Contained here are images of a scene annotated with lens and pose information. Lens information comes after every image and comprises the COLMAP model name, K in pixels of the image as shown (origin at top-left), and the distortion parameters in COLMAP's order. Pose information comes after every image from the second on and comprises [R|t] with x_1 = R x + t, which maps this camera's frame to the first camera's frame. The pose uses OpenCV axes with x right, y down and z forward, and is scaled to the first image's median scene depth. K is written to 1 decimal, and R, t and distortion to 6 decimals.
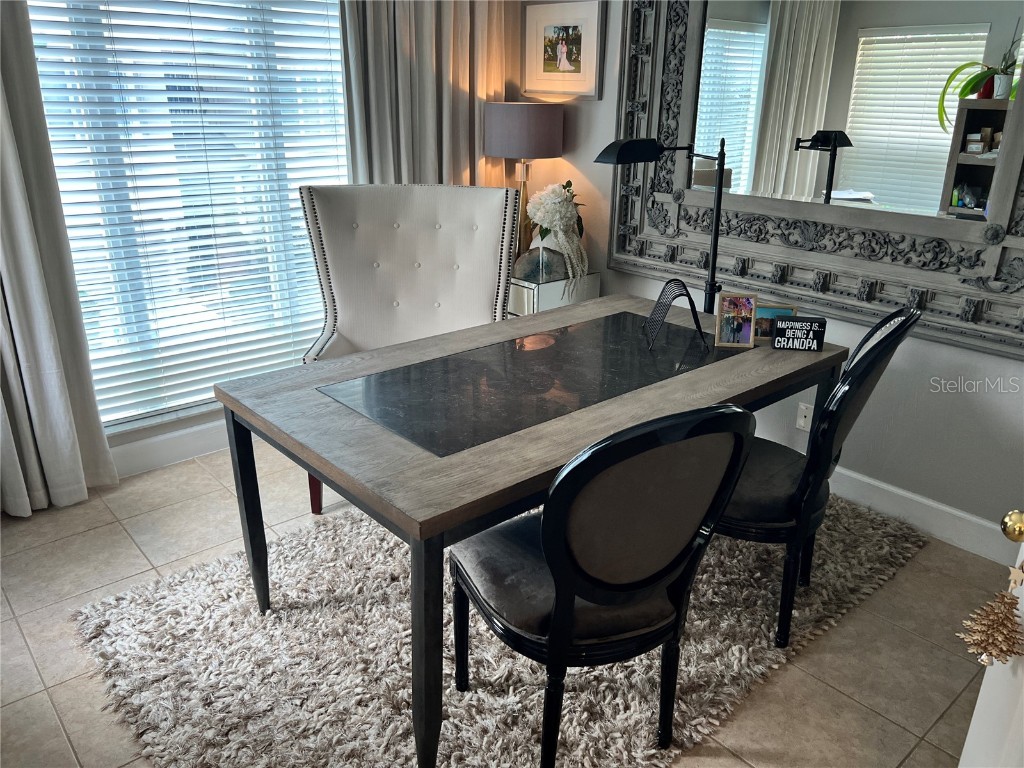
lens RADIAL K [[768.1, 0, 512.4], [0, 768.1, 379.1], [0, 0, 1]] dist [0.056143, -0.052139]
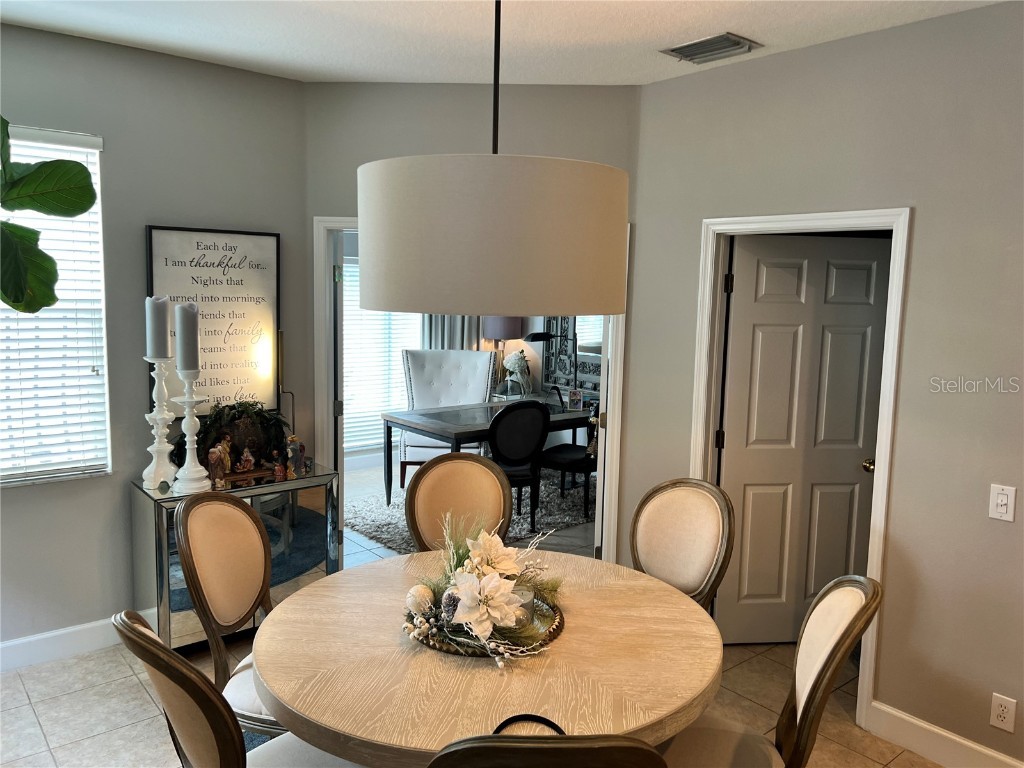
lens RADIAL K [[765.2, 0, 525.8], [0, 765.2, 383.4], [0, 0, 1]] dist [0.072553, -0.082356]
pose [[0.999854, 0.016115, -0.005603, 0.097601], [-0.016962, 0.974210, -0.225007, 0.316975], [0.001832, 0.225069, 0.974341, -1.065089]]
